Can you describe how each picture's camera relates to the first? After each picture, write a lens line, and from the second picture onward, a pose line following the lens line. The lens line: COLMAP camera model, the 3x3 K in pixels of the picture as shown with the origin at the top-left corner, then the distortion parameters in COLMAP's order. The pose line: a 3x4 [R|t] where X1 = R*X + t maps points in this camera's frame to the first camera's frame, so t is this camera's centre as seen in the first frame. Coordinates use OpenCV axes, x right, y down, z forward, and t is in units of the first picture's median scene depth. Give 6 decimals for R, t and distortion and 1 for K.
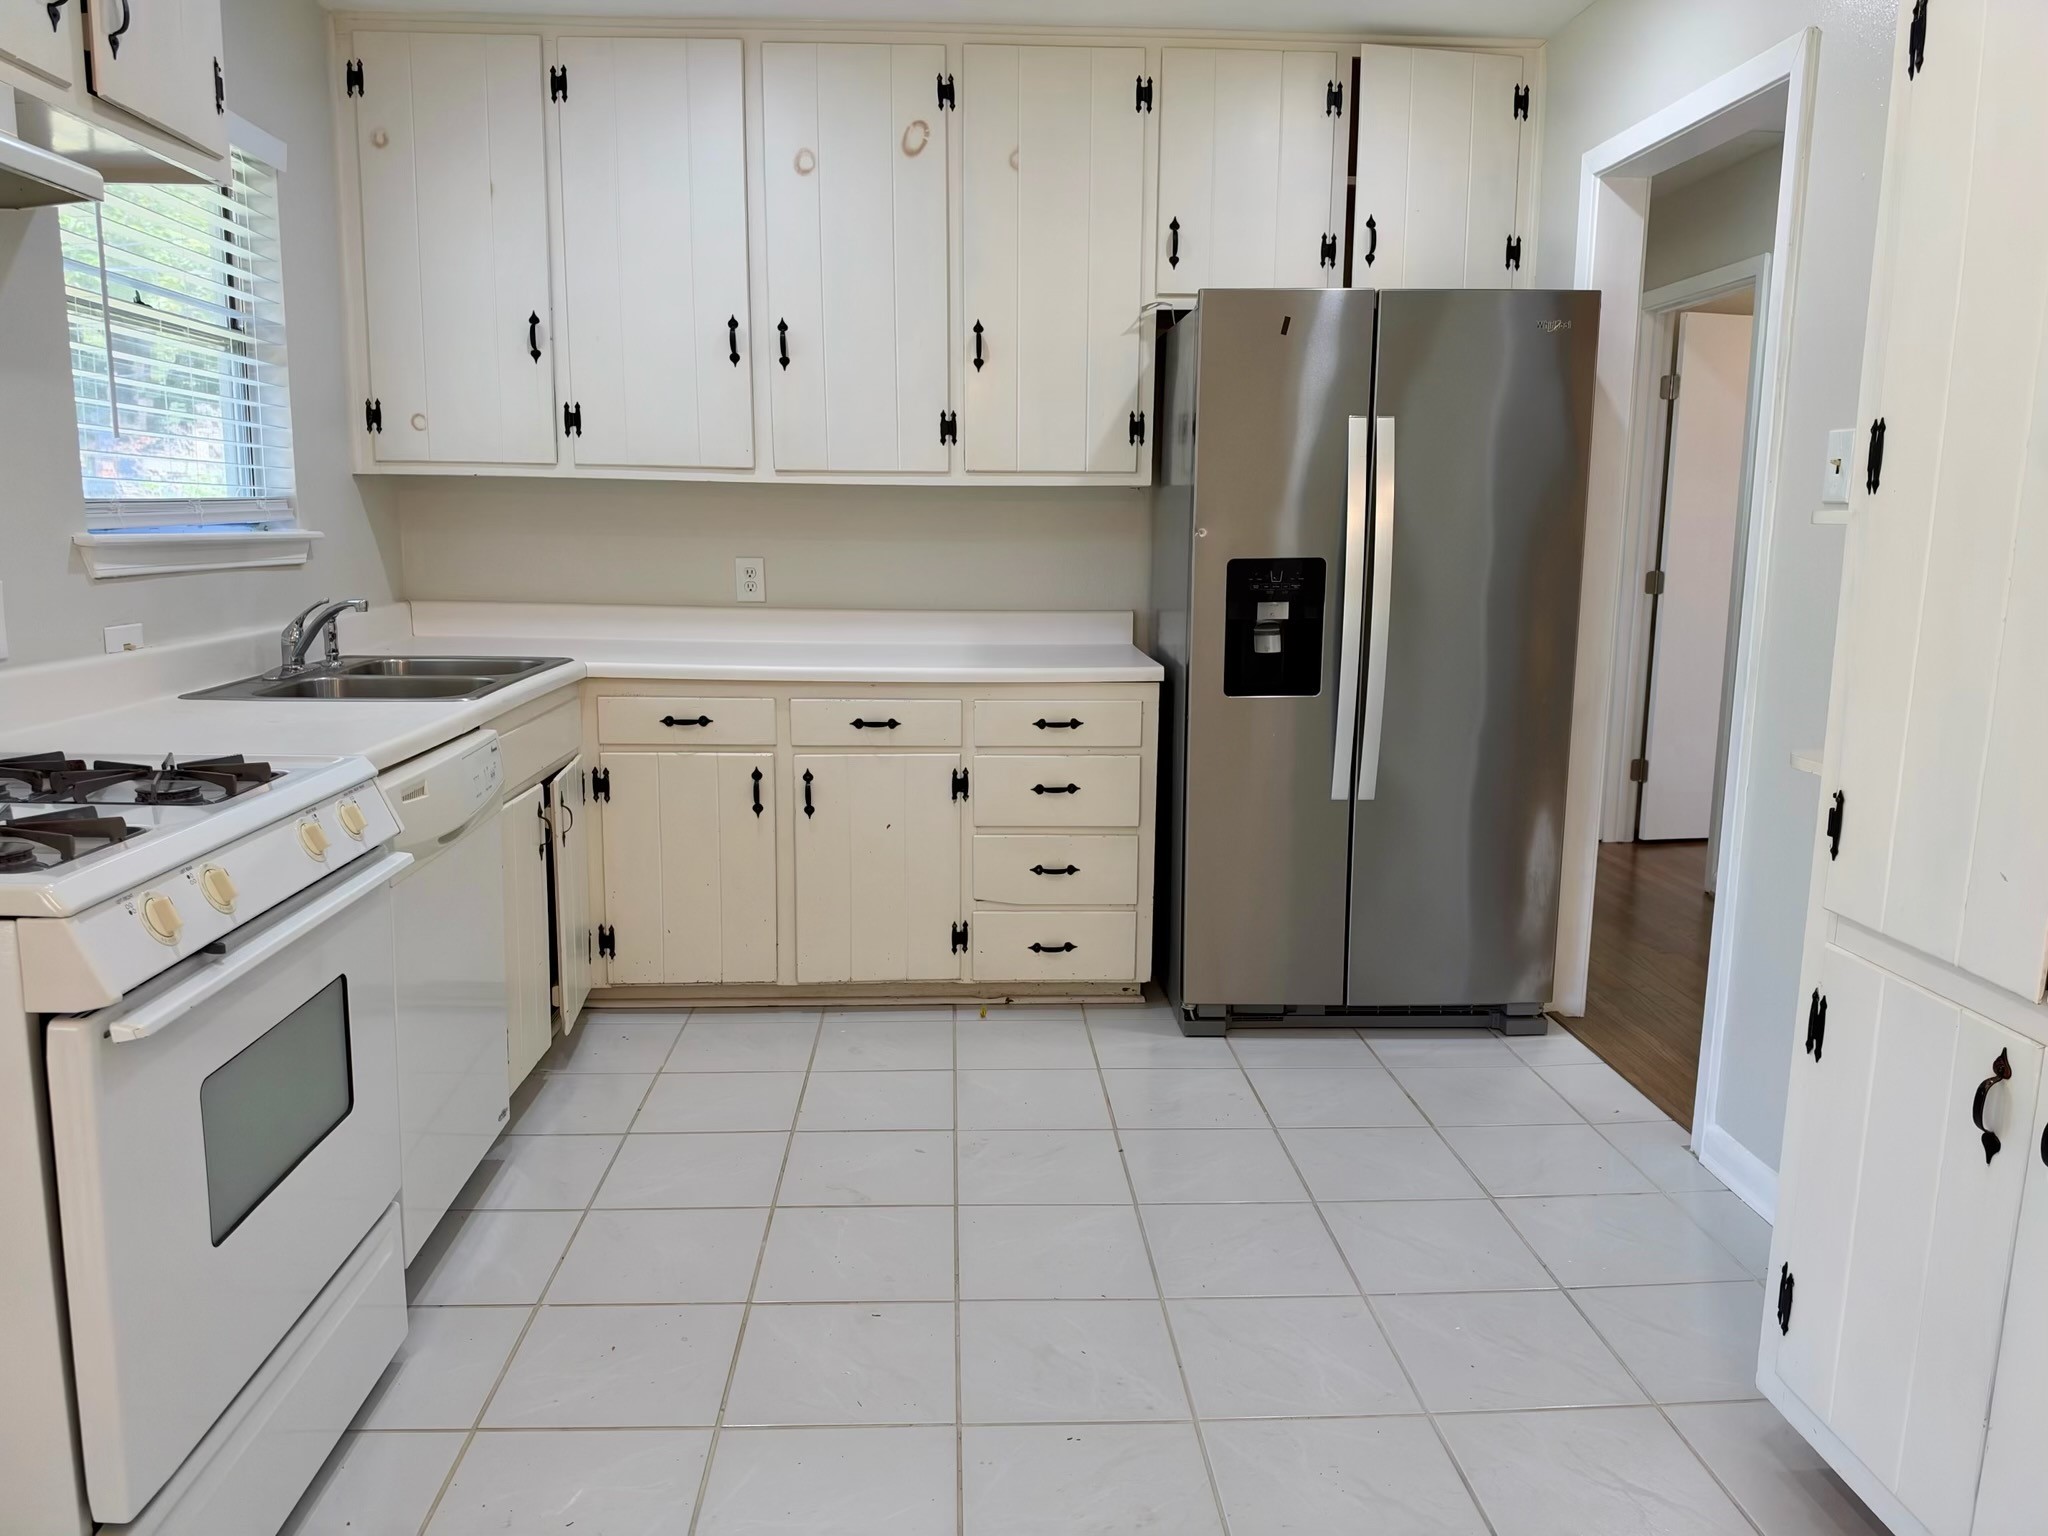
lens RADIAL K [[1493.6, 0, 1013.0], [0, 1493.6, 785.8], [0, 0, 1]] dist [0.056339, -0.060206]
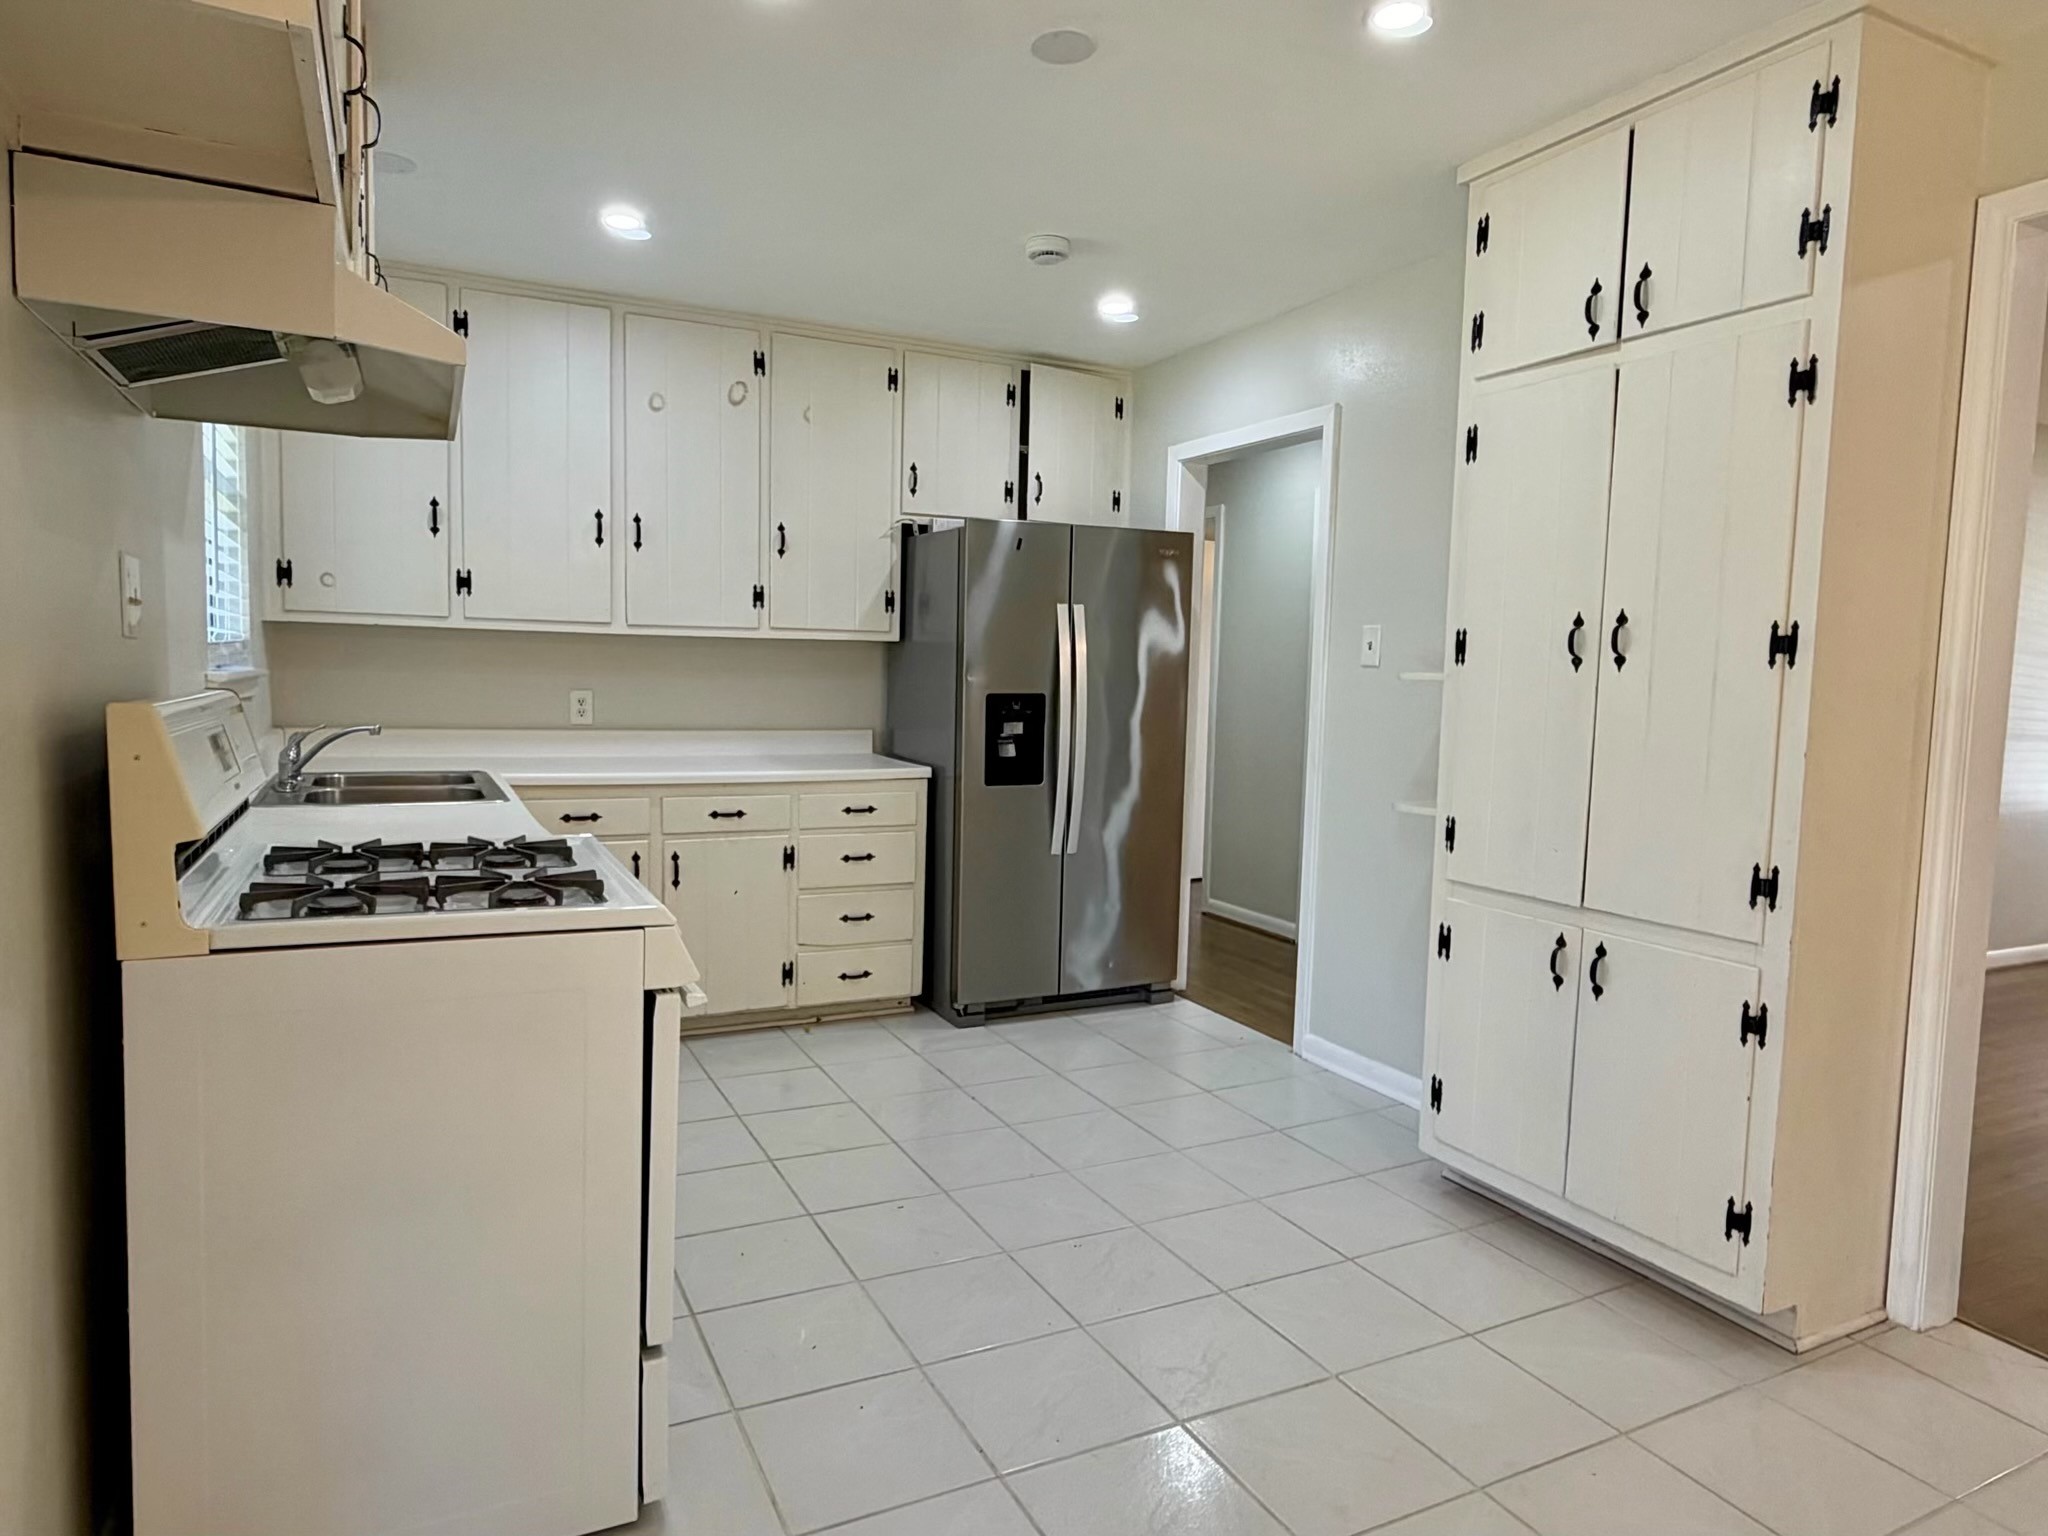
lens RADIAL K [[1242.9, 0, 1022.6], [0, 1242.9, 765.3], [0, 0, 1]] dist [0.007309, 0.001279]
pose [[0.915361, -0.019551, 0.402159, -0.292274], [0.055814, 0.995338, -0.078653, 0.016033], [-0.398747, 0.094442, 0.912185, -0.116985]]
